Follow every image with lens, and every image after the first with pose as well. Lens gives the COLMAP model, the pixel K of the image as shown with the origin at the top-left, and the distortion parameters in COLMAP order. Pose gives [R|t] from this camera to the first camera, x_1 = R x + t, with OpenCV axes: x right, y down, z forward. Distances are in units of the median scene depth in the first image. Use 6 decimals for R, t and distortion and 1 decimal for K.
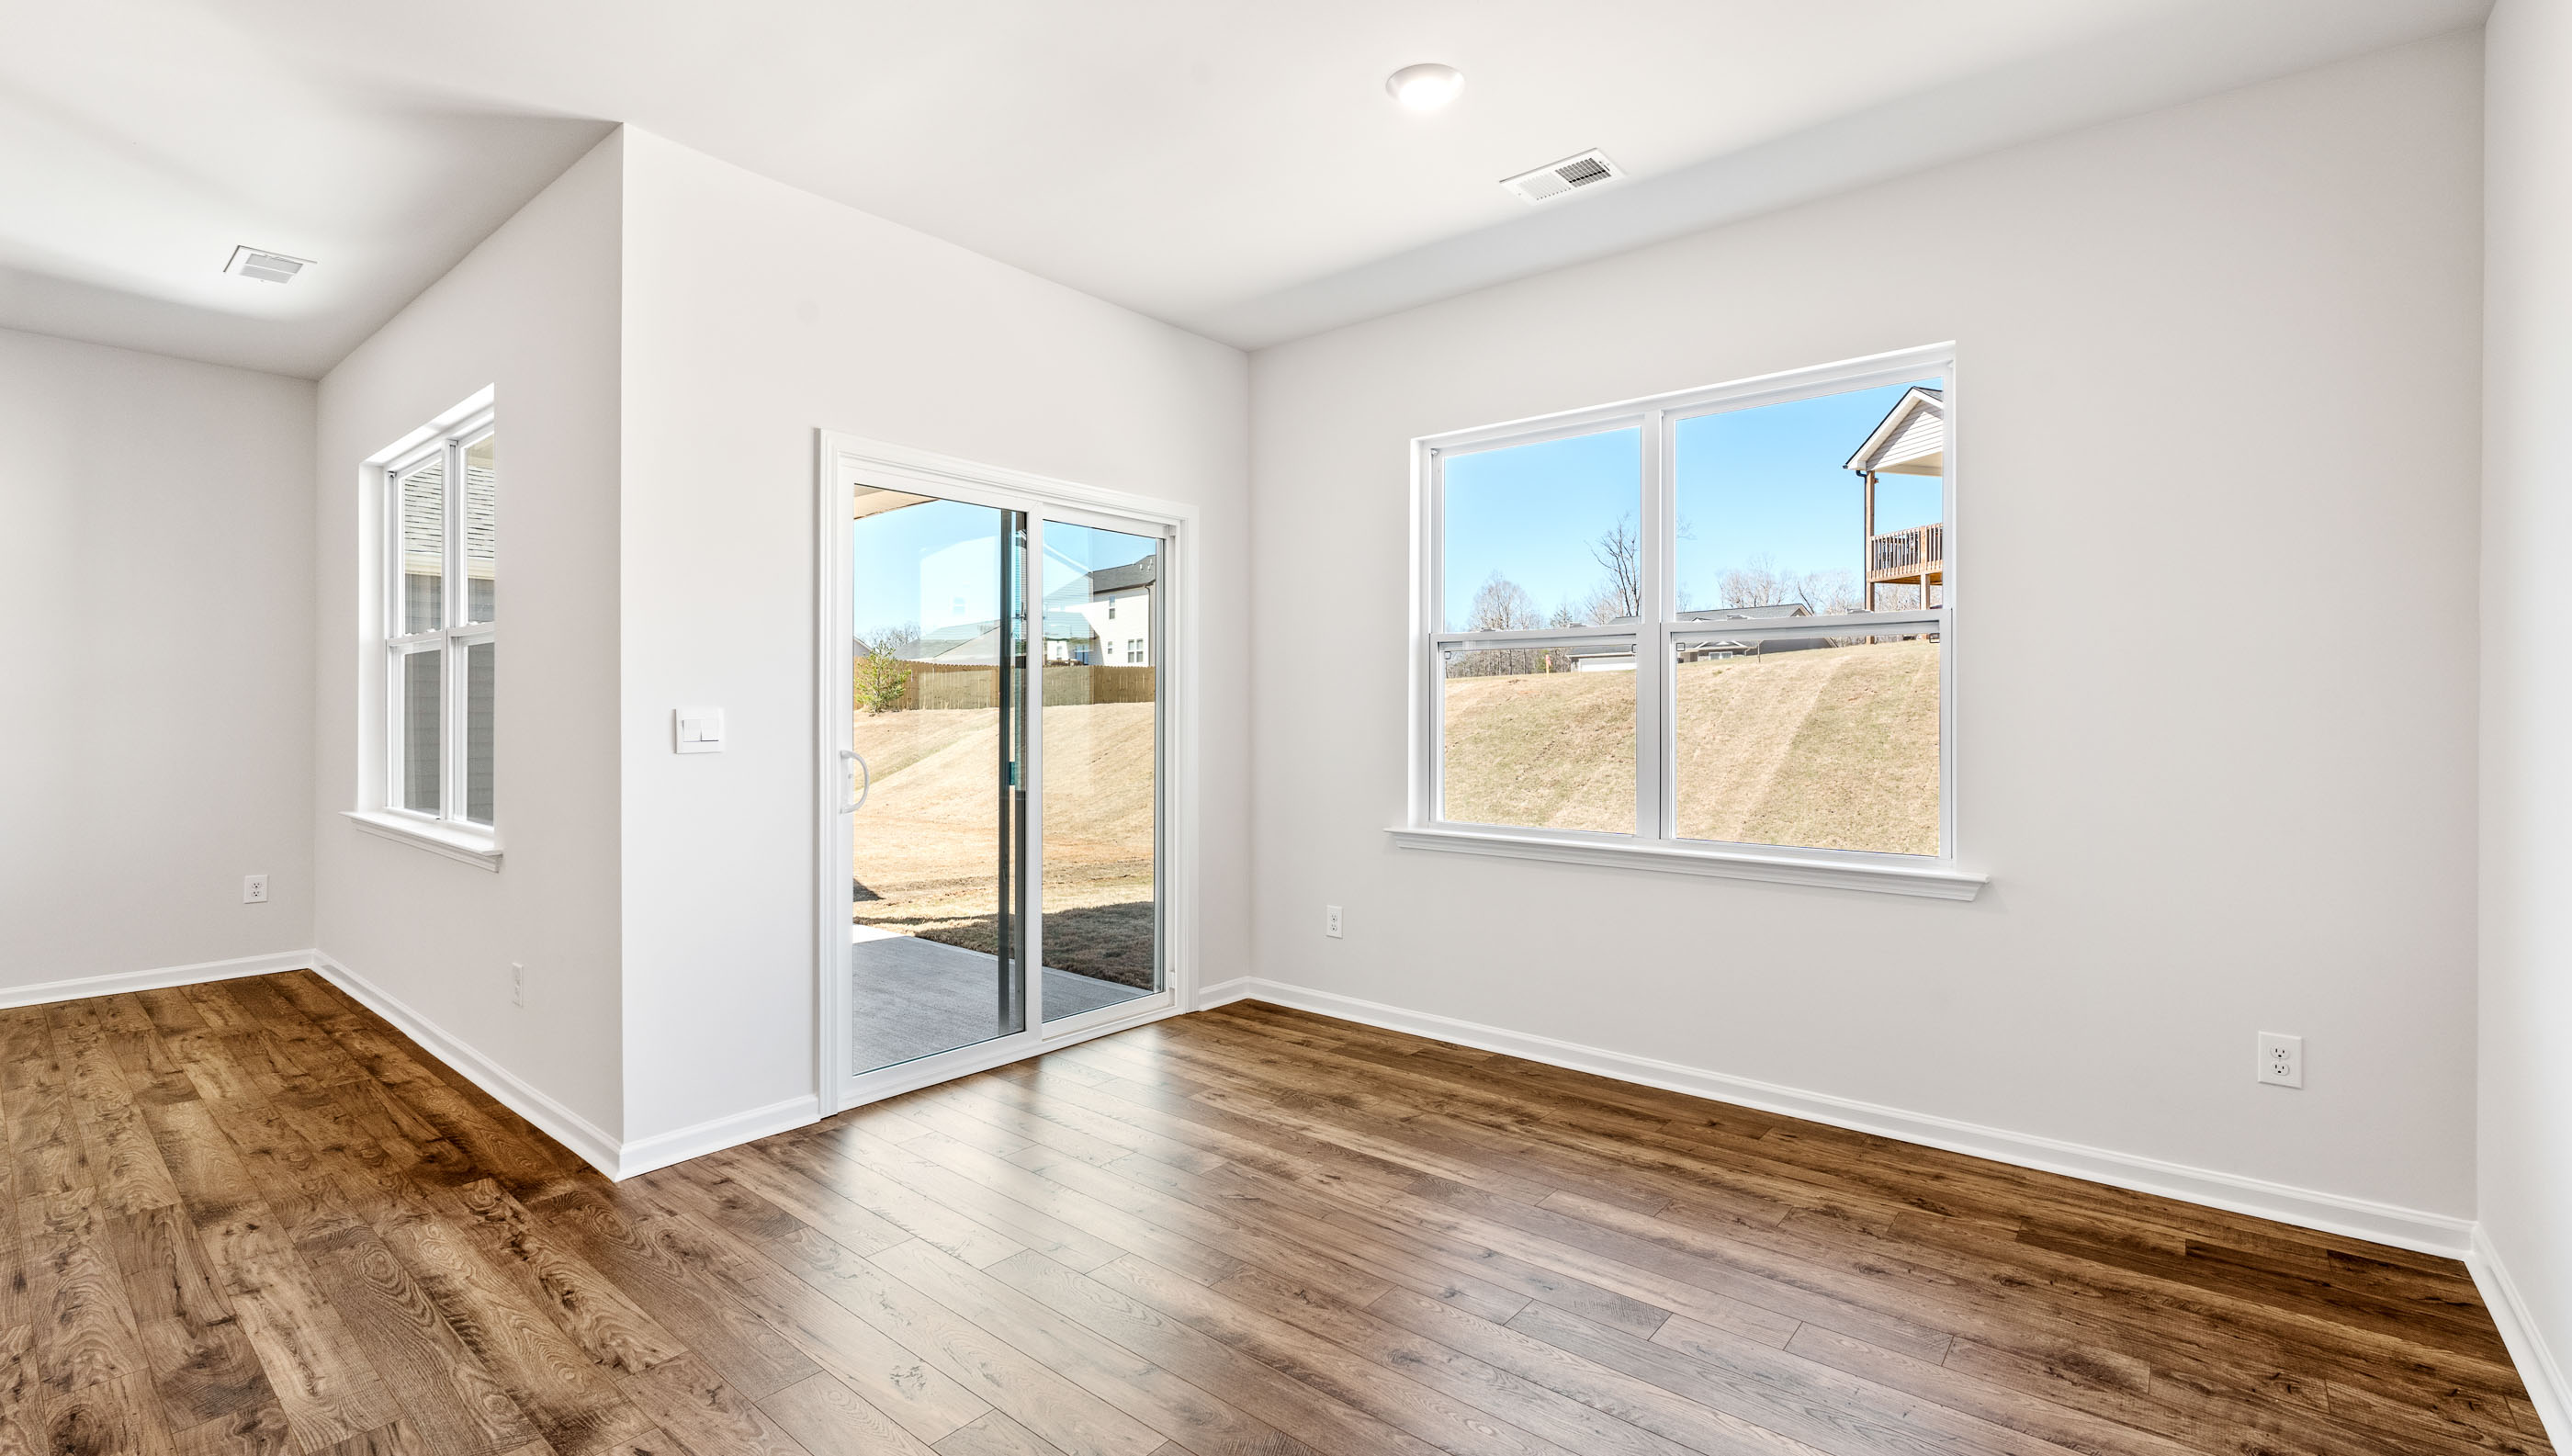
lens RADIAL K [[1120.4, 0, 1280.8], [0, 1120.4, 713.7], [0, 0, 1]] dist [-0.000631, 0.000343]
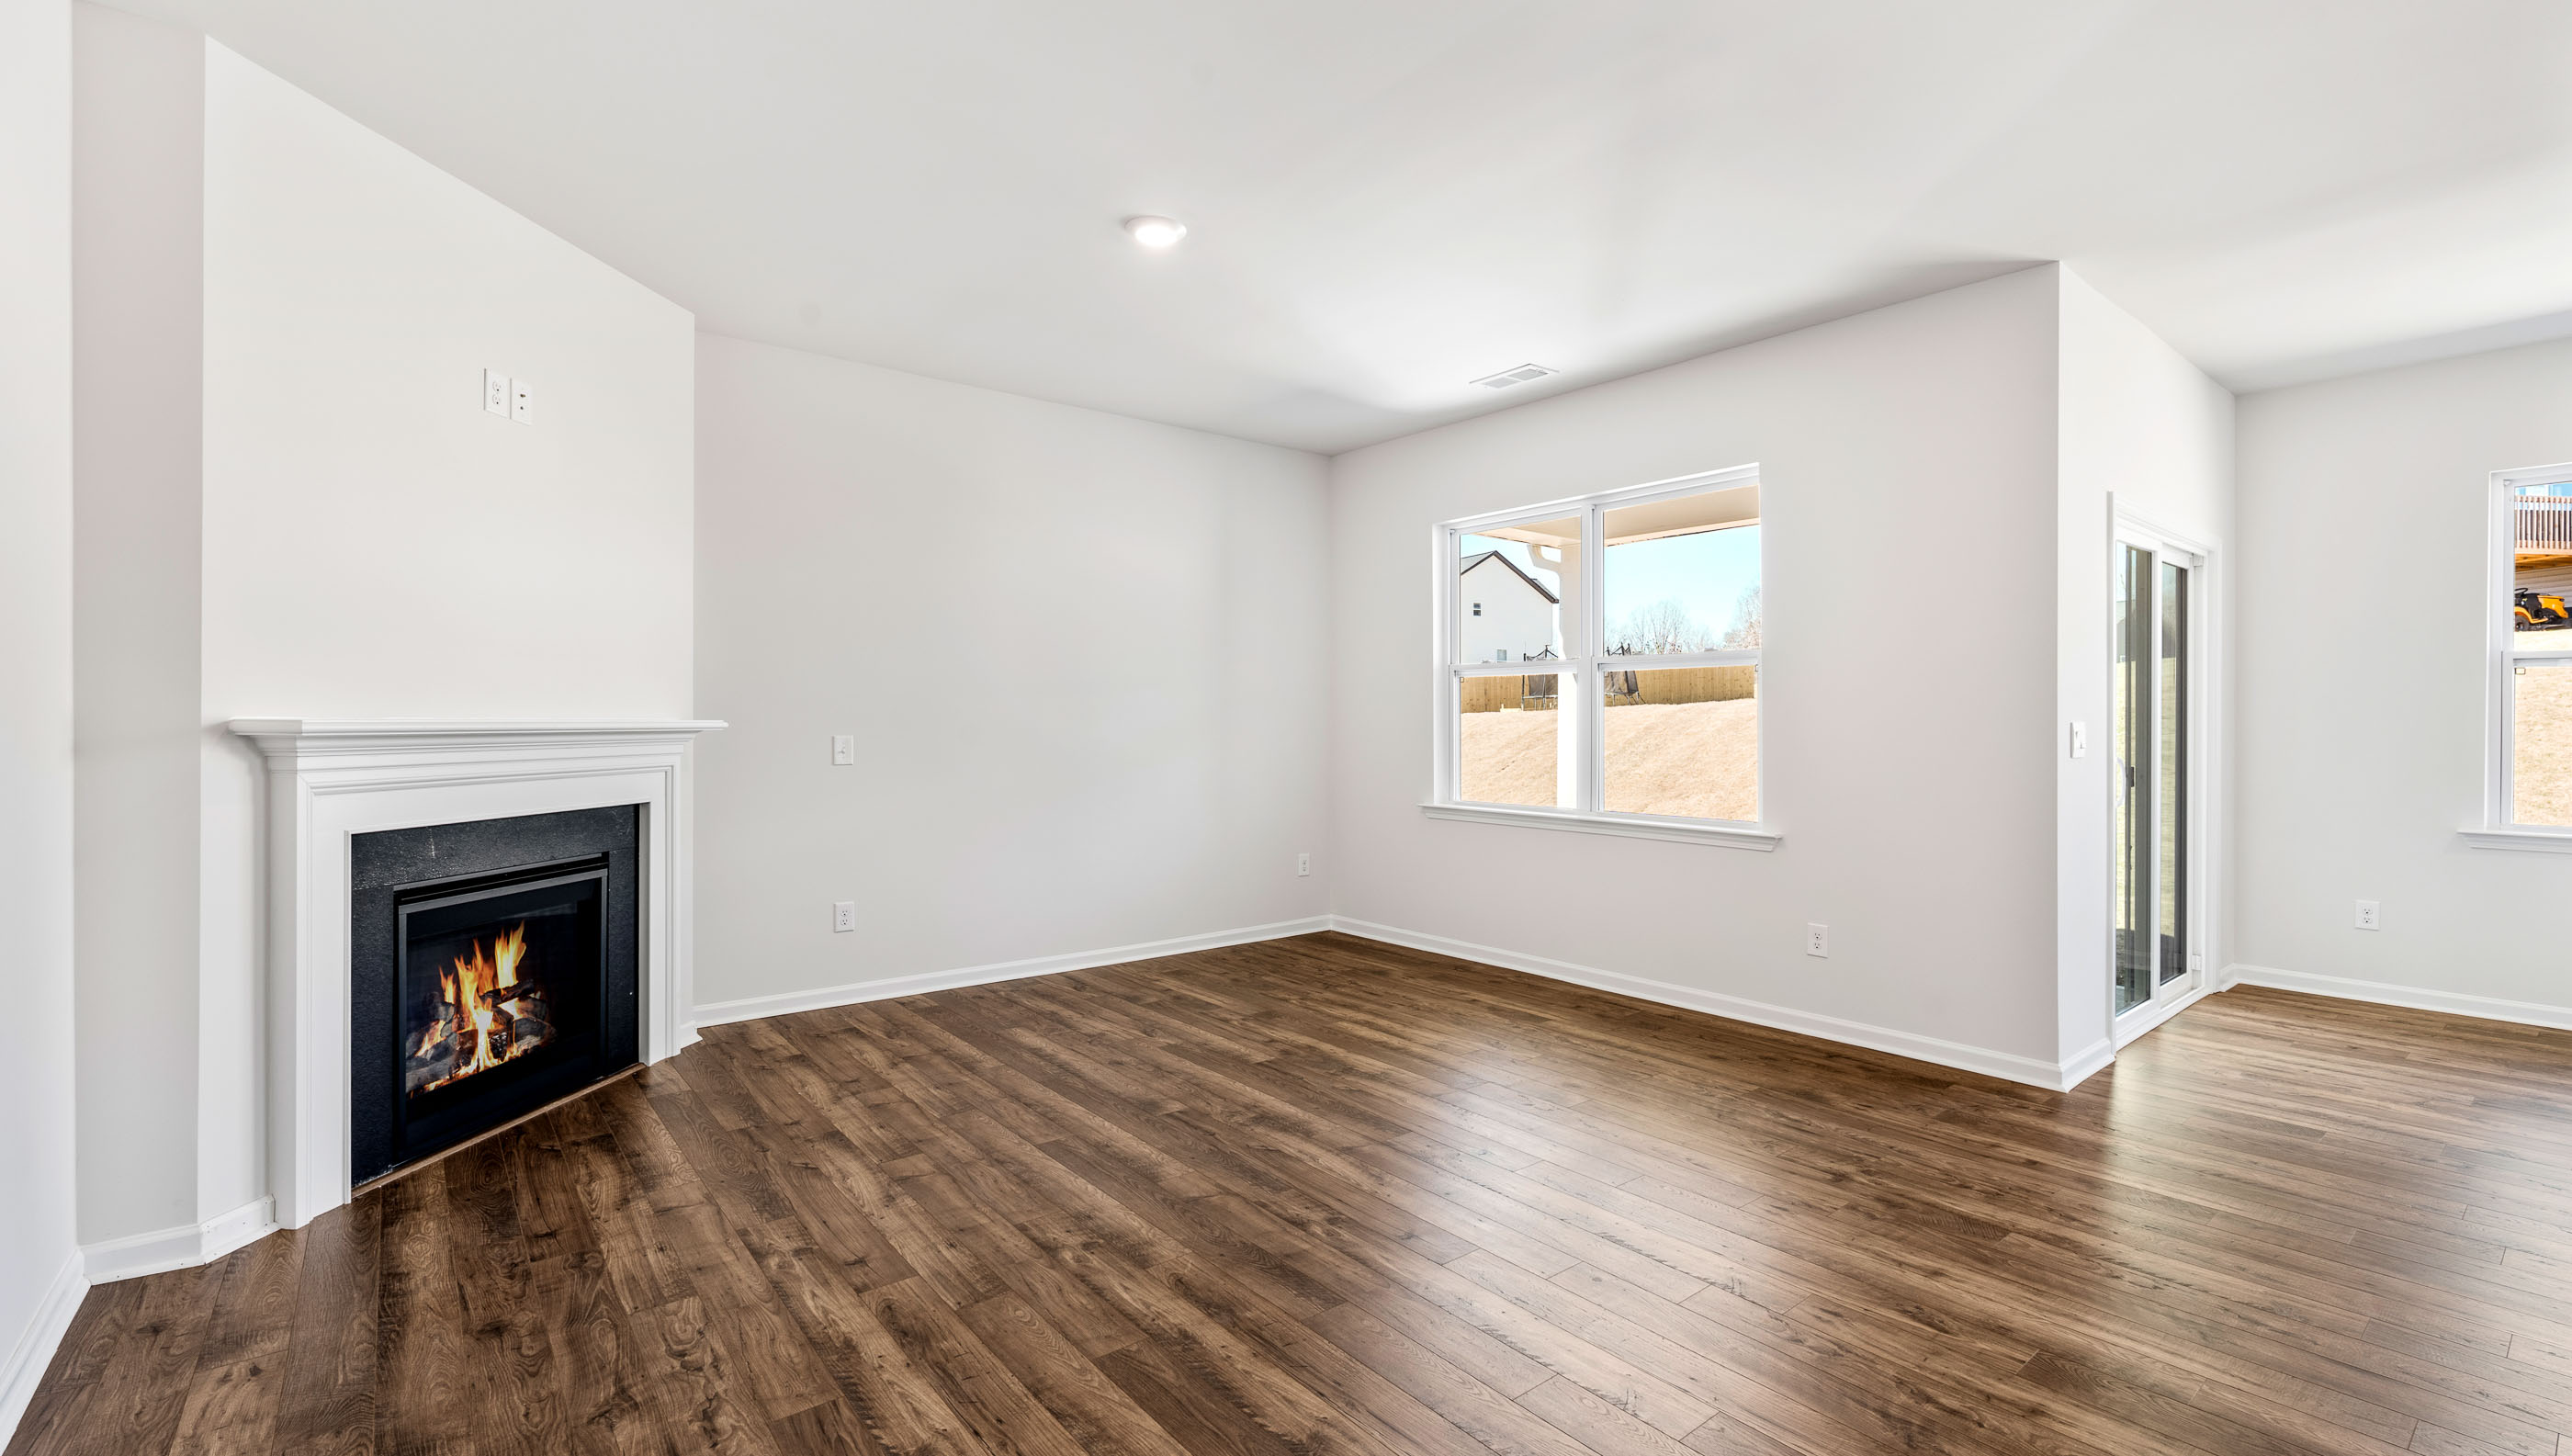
lens RADIAL K [[1120.4, 0, 1284.5], [0, 1120.4, 708.2], [0, 0, 1]] dist [-0.000631, 0.000343]
pose [[0.982101, -0.005084, -0.188286, -0.908321], [0.002341, 0.999888, -0.014788, -0.001292], [0.188340, 0.014083, 0.982003, -0.311107]]
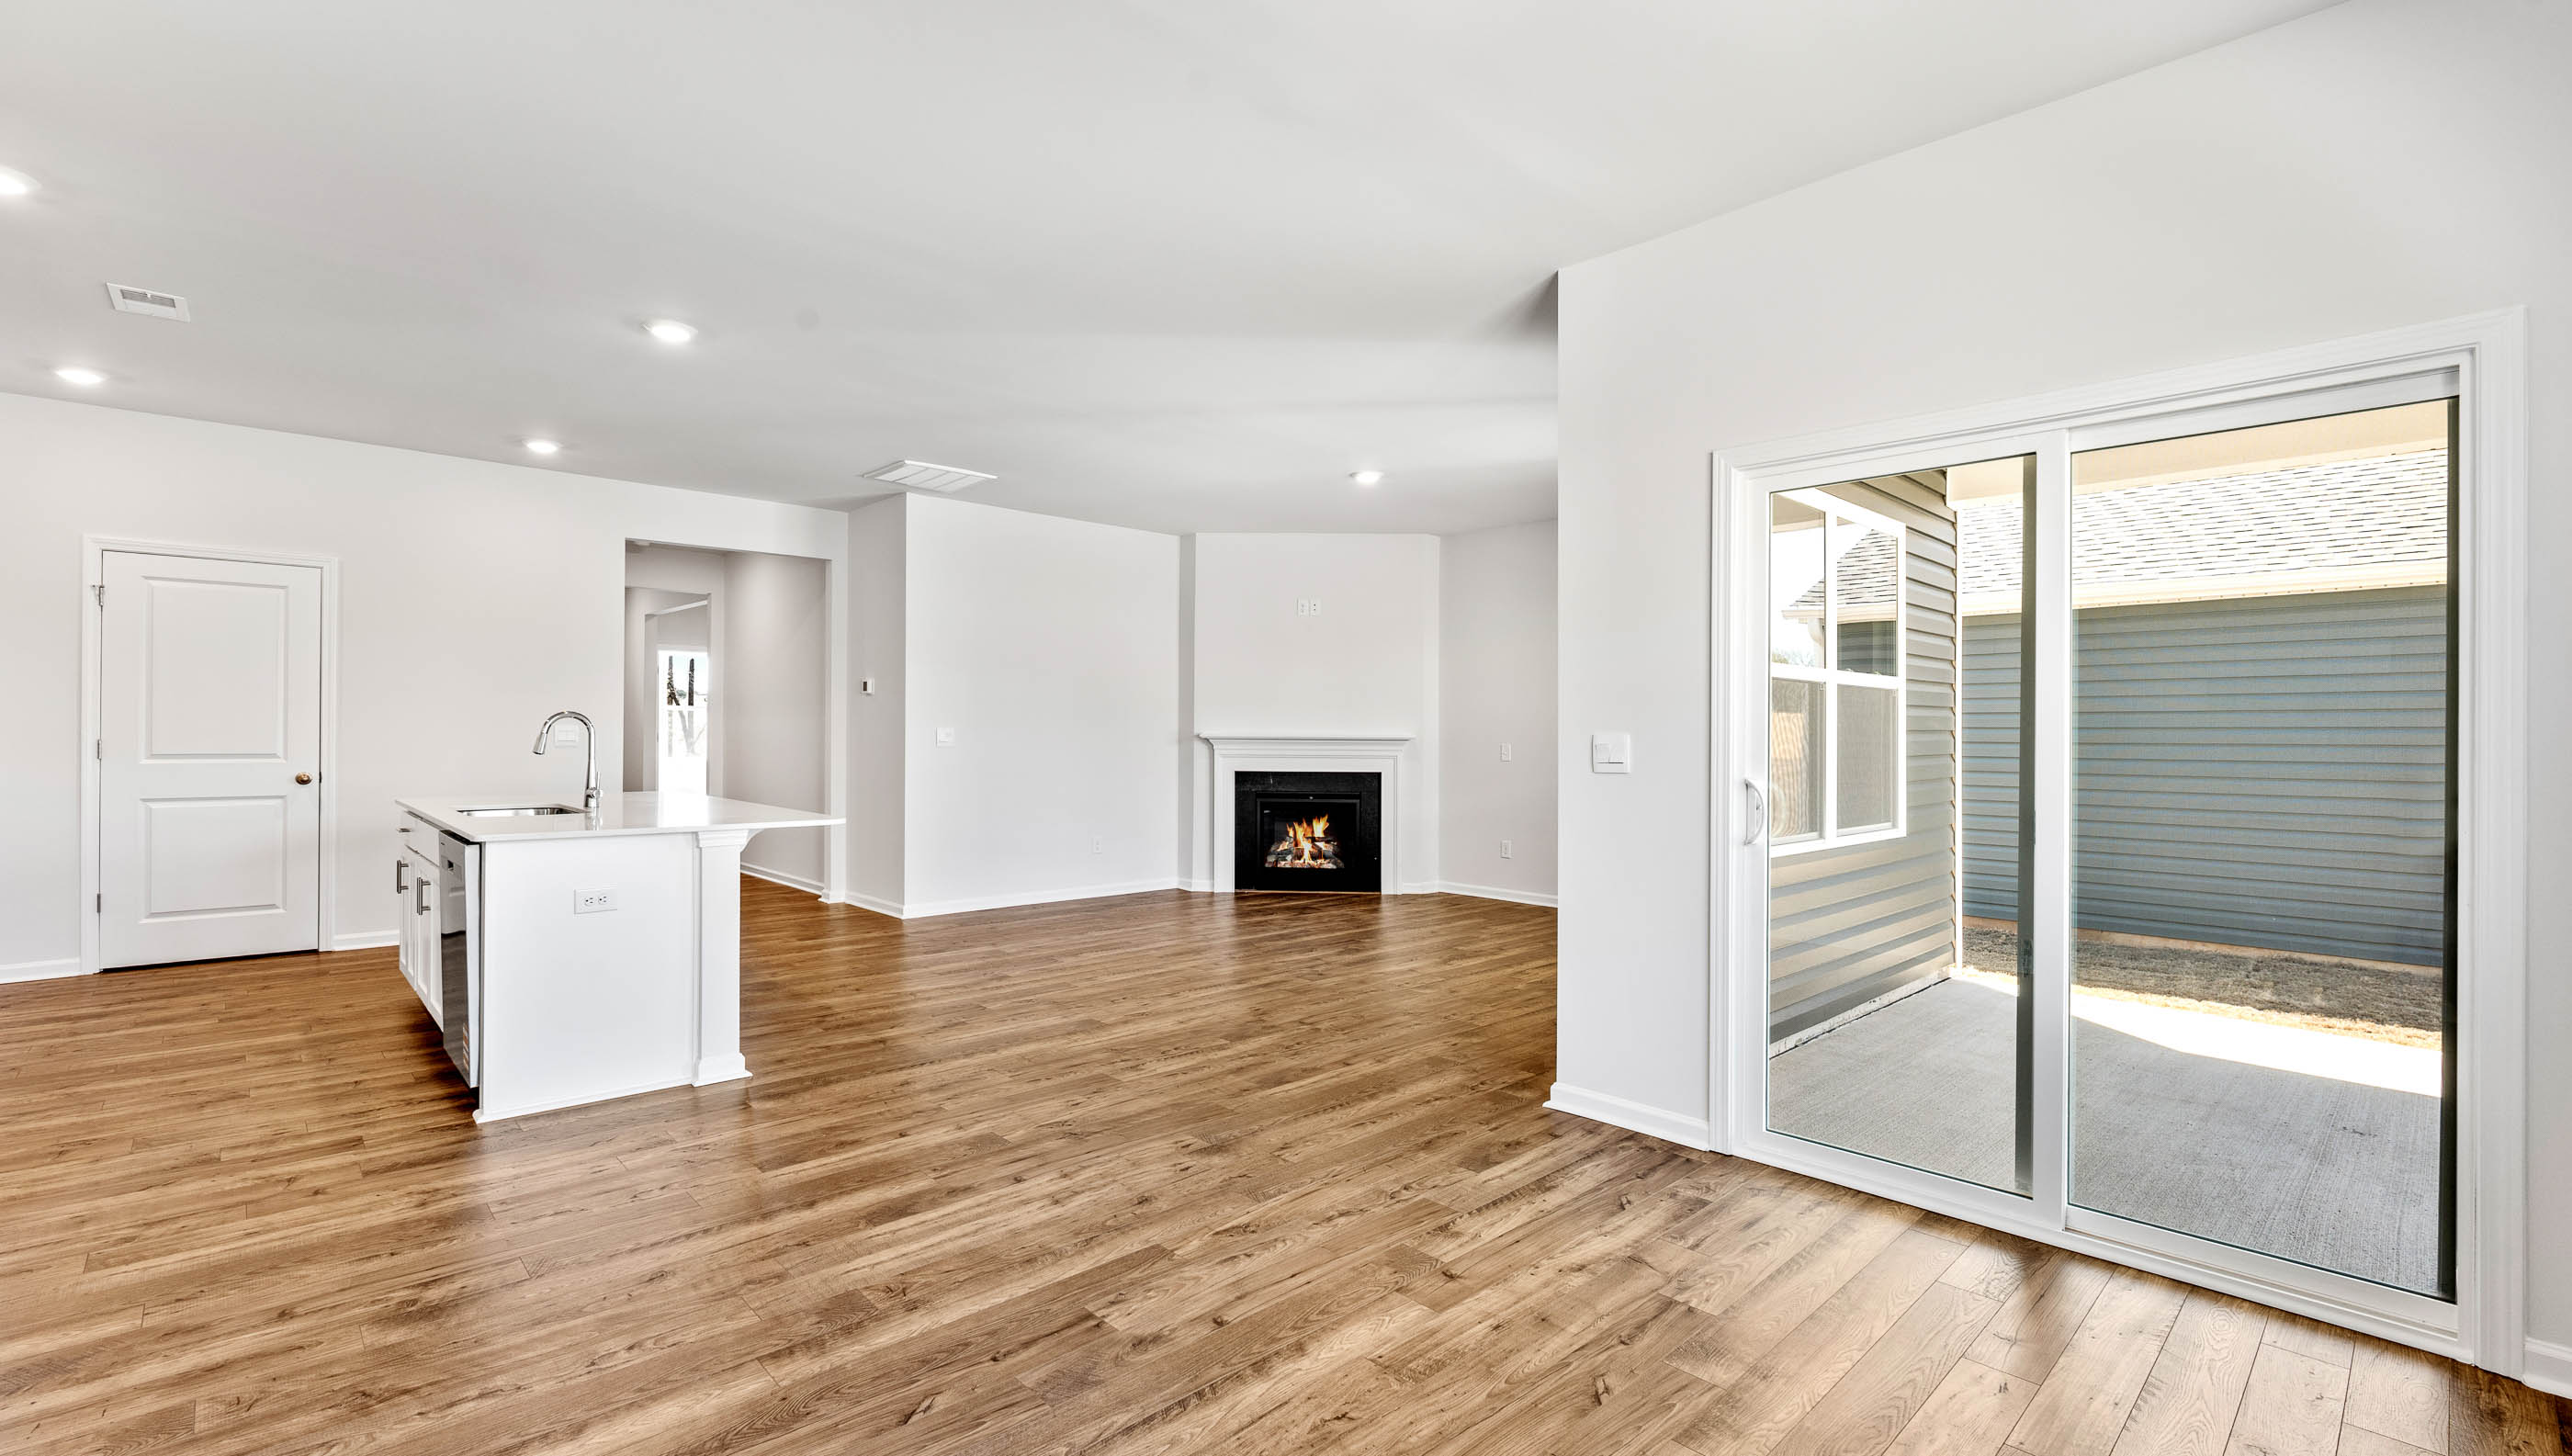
lens RADIAL K [[1120.4, 0, 1274.9], [0, 1120.4, 736.9], [0, 0, 1]] dist [-0.000631, 0.000343]
pose [[-0.123814, 0.001142, -0.992305, 0.525185], [-0.002646, 0.999995, 0.001481, -0.002847], [0.992302, 0.002809, -0.123811, 0.630661]]
